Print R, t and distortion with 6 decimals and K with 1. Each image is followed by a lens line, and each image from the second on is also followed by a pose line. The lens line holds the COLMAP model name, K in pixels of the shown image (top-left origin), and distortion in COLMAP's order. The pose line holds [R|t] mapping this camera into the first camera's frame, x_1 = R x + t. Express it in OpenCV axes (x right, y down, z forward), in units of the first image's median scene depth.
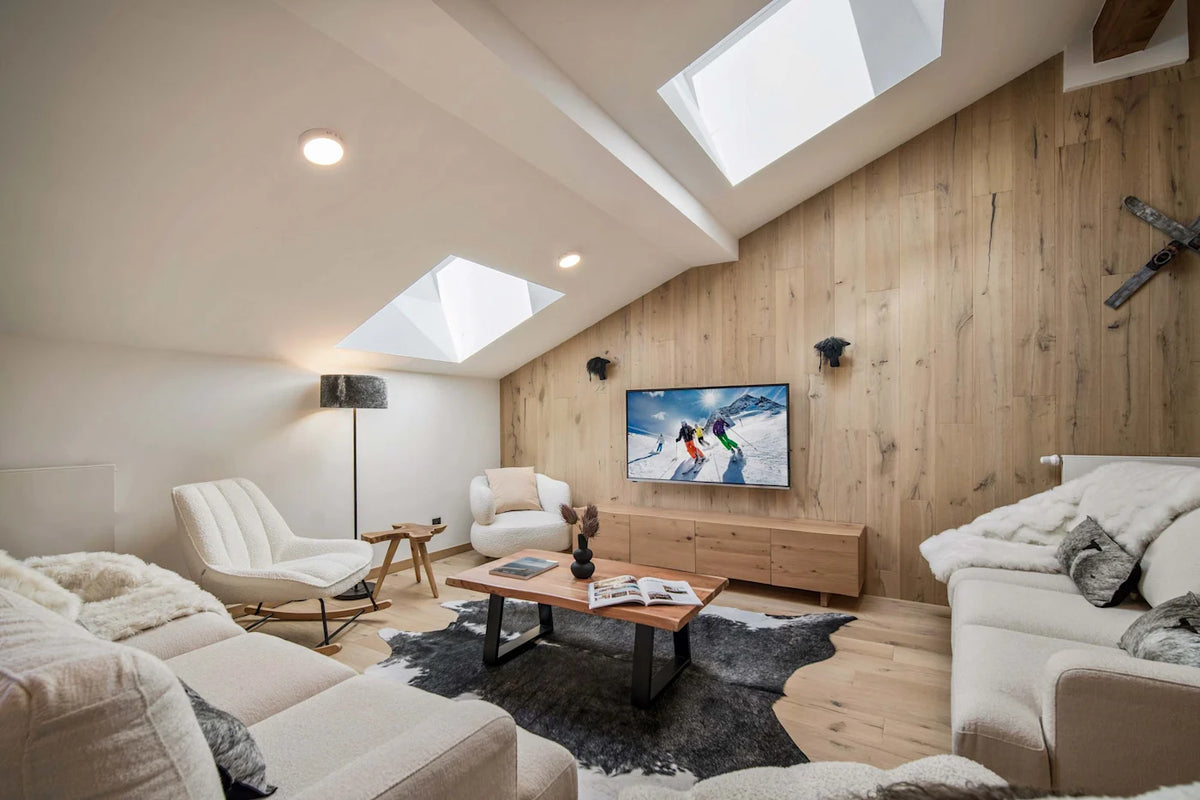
lens RADIAL K [[525.3, 0, 600.9], [0, 525.3, 414.6], [0, 0, 1]] dist [0.000221, 0.000296]
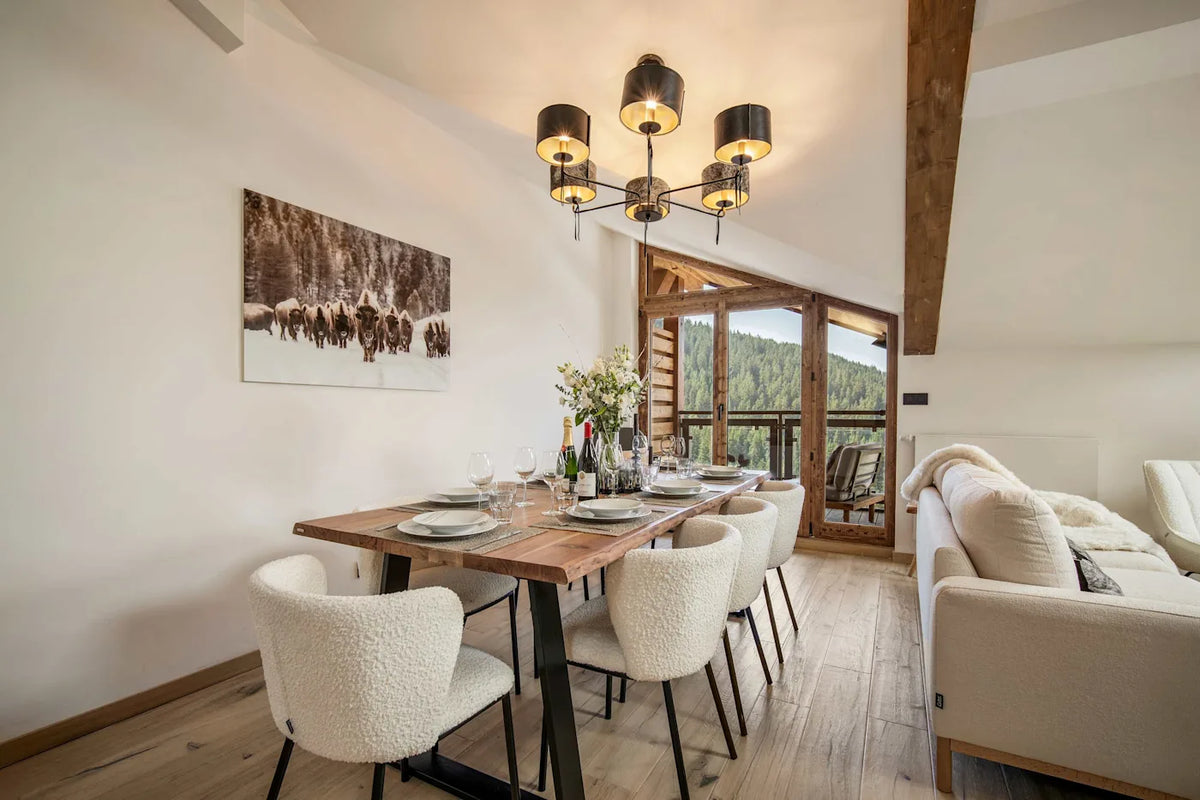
lens RADIAL K [[558.9, 0, 596.6], [0, 558.9, 413.2], [0, 0, 1]] dist [-0.001206, 0.000370]
pose [[0.029825, 0.010078, -0.999504, 0.328327], [-0.001252, 0.999949, 0.010045, 0.017378], [0.999554, 0.000952, 0.029836, -0.216997]]
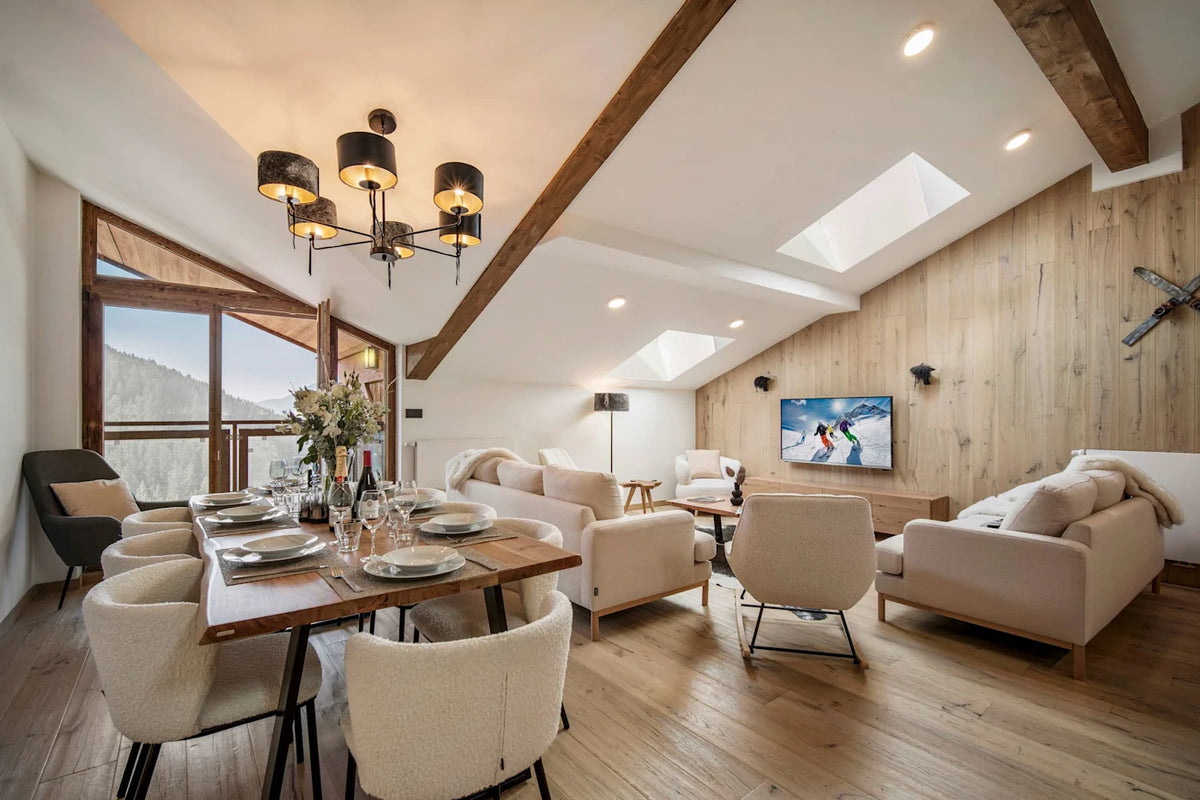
lens RADIAL K [[535.6, 0, 599.0], [0, 535.6, 403.2], [0, 0, 1]] dist [0.001174, -0.001036]
pose [[0.929921, 0.002340, -0.367751, 0.160750], [-0.007051, 0.999909, -0.011465, -0.019364], [0.367691, 0.013255, 0.929854, -0.726487]]
